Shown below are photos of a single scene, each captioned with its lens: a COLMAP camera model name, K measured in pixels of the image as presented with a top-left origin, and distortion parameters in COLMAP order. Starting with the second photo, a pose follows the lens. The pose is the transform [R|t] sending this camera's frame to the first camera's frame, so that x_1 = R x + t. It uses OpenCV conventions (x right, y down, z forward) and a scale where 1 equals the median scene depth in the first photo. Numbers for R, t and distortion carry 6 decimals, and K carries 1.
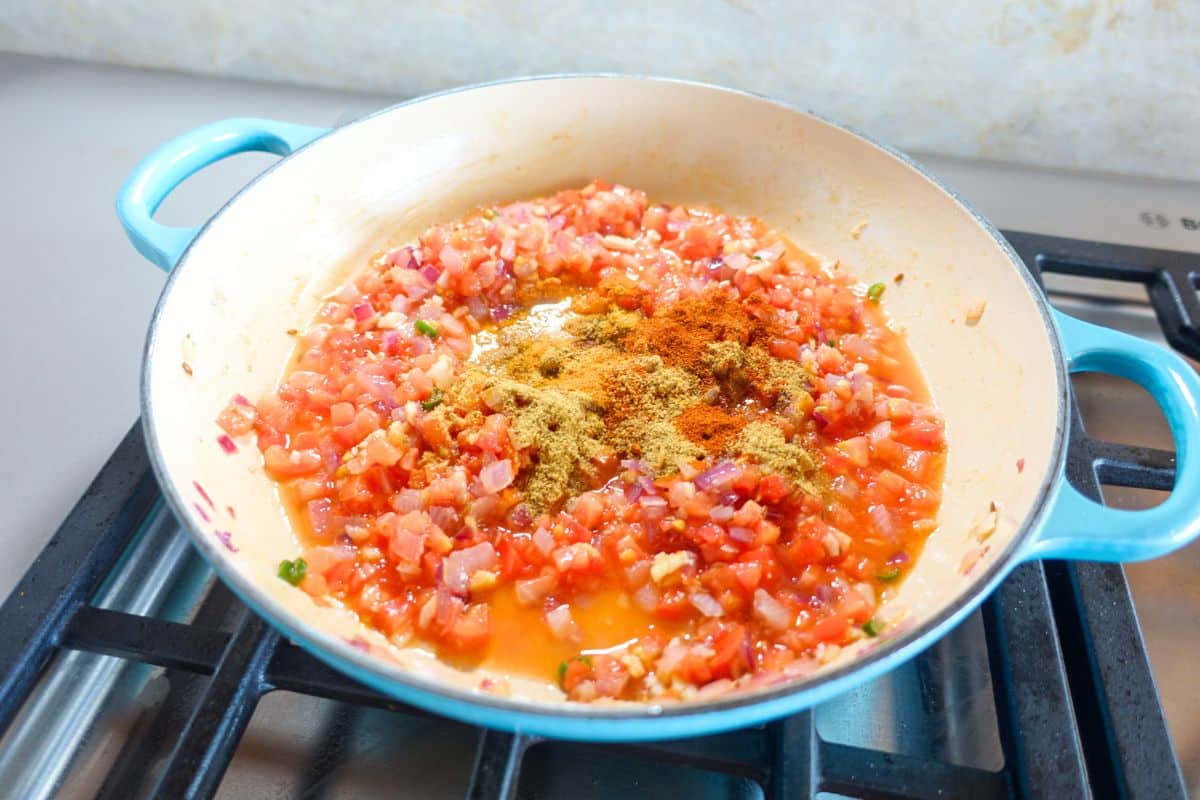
lens RADIAL K [[814.6, 0, 605.3], [0, 814.6, 393.4], [0, 0, 1]] dist [-0.005167, 0.002861]
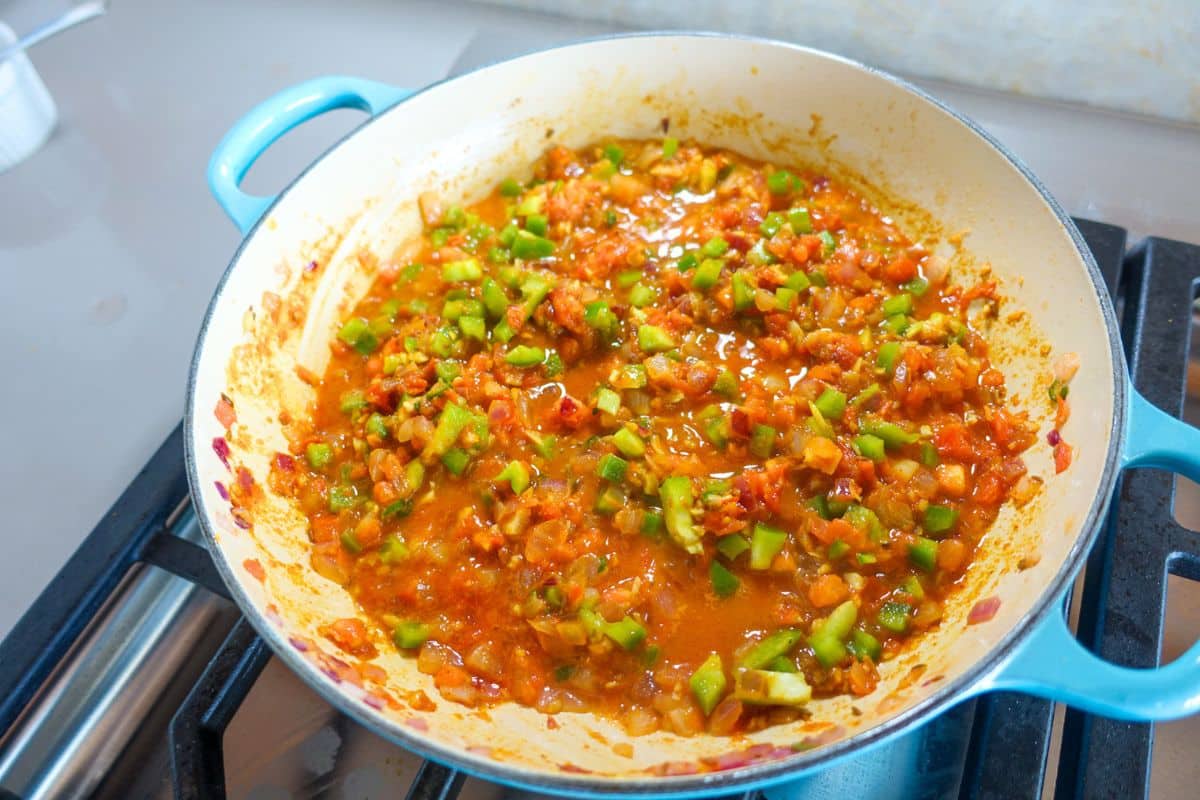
lens RADIAL K [[814.6, 0, 613.3], [0, 814.6, 383.4], [0, 0, 1]] dist [-0.005167, 0.002861]
pose [[0.965462, 0.137479, -0.221322, 0.207401], [-0.101034, 0.980536, 0.168350, -0.196440], [0.240158, -0.140174, 0.960560, 0.047514]]
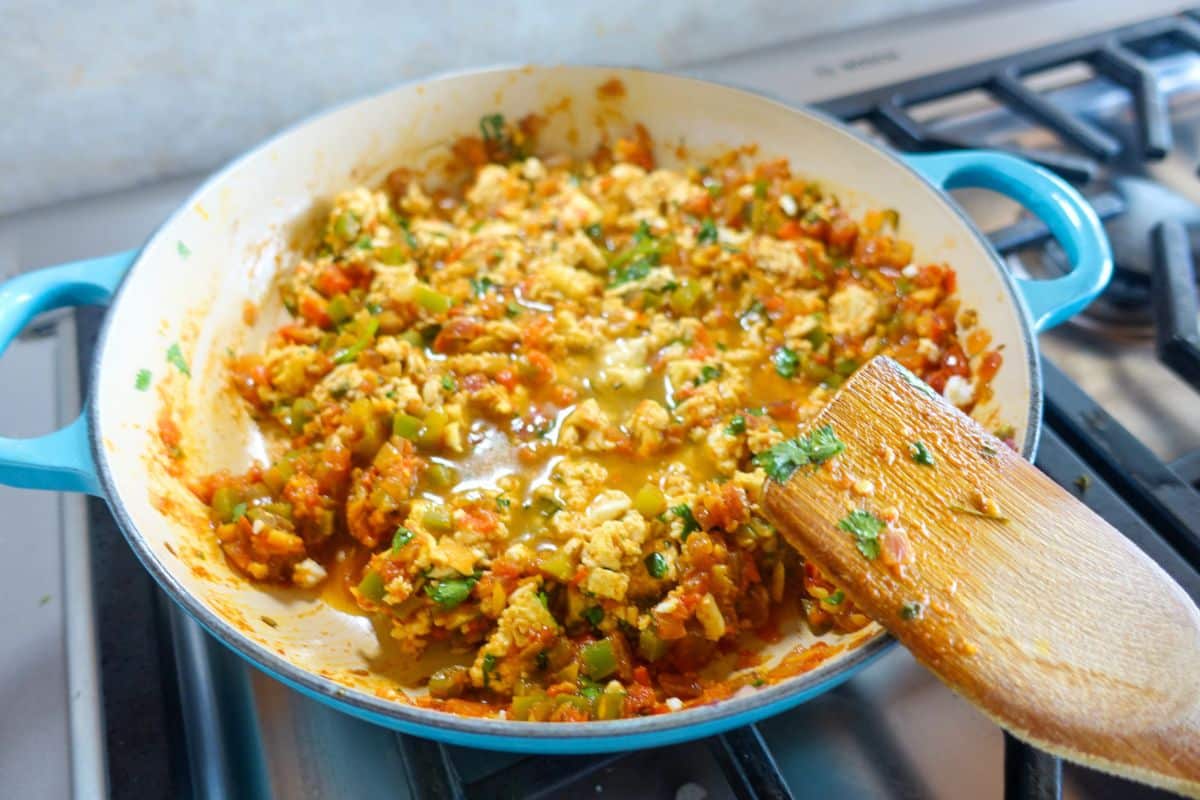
lens RADIAL K [[814.6, 0, 599.7], [0, 814.6, 395.7], [0, 0, 1]] dist [-0.005167, 0.002861]
pose [[0.823975, -0.435307, 0.362730, -0.373464], [0.423629, 0.898398, 0.115840, -0.106025], [-0.376302, 0.058214, 0.924666, 0.090999]]
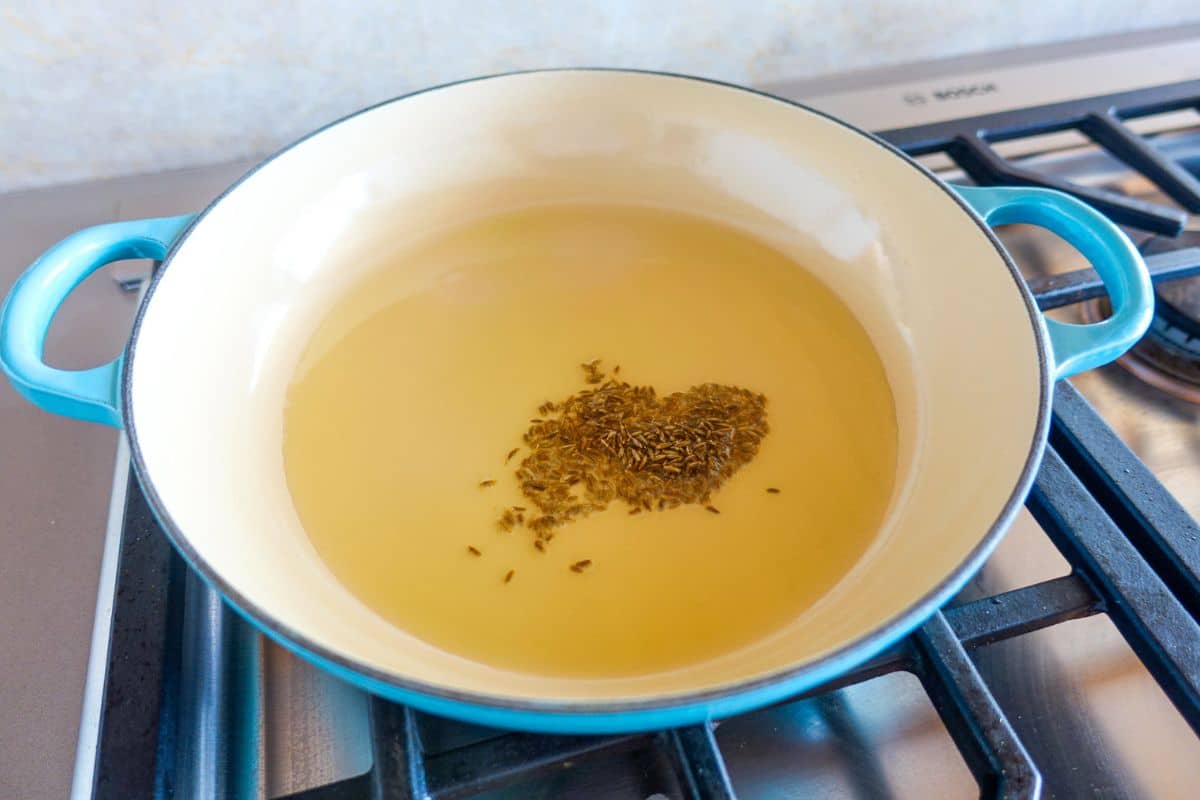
lens RADIAL K [[814.6, 0, 601.2], [0, 814.6, 394.7], [0, 0, 1]] dist [-0.005167, 0.002861]
pose [[0.900844, -0.336292, 0.274568, -0.300689], [0.333120, 0.941000, 0.059591, -0.058732], [-0.278409, 0.037782, 0.959719, 0.048719]]
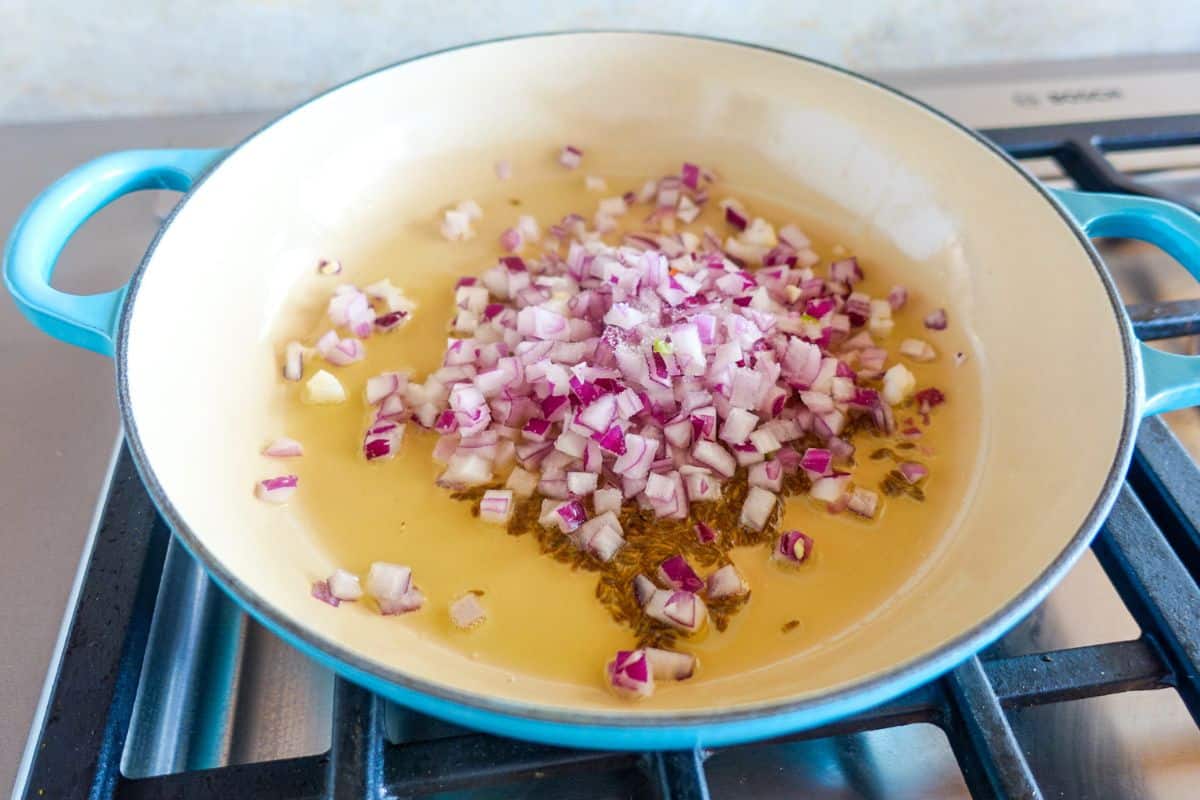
lens RADIAL K [[847.6, 0, 602.5], [0, 847.6, 394.4], [0, 0, 1]] dist [-0.005461, 0.000179]
pose [[0.949920, -0.238854, 0.201496, -0.248479], [0.236325, 0.970974, 0.036881, -0.024219], [-0.204457, 0.012585, 0.978795, 0.081818]]
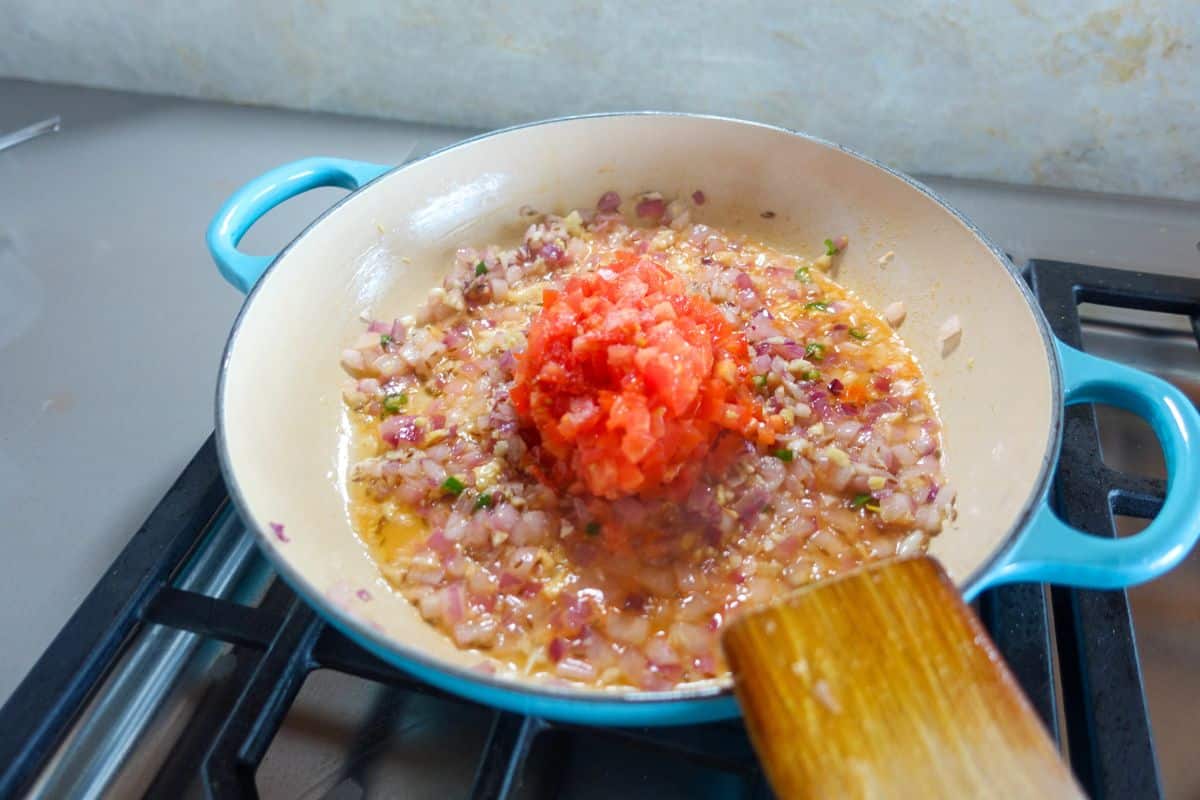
lens RADIAL K [[814.6, 0, 607.9], [0, 814.6, 393.6], [0, 0, 1]] dist [-0.005167, 0.002861]
pose [[0.994456, 0.023350, -0.102527, 0.086558], [-0.025137, 0.999553, -0.016176, -0.007249], [0.102104, 0.018663, 0.994599, -0.079762]]
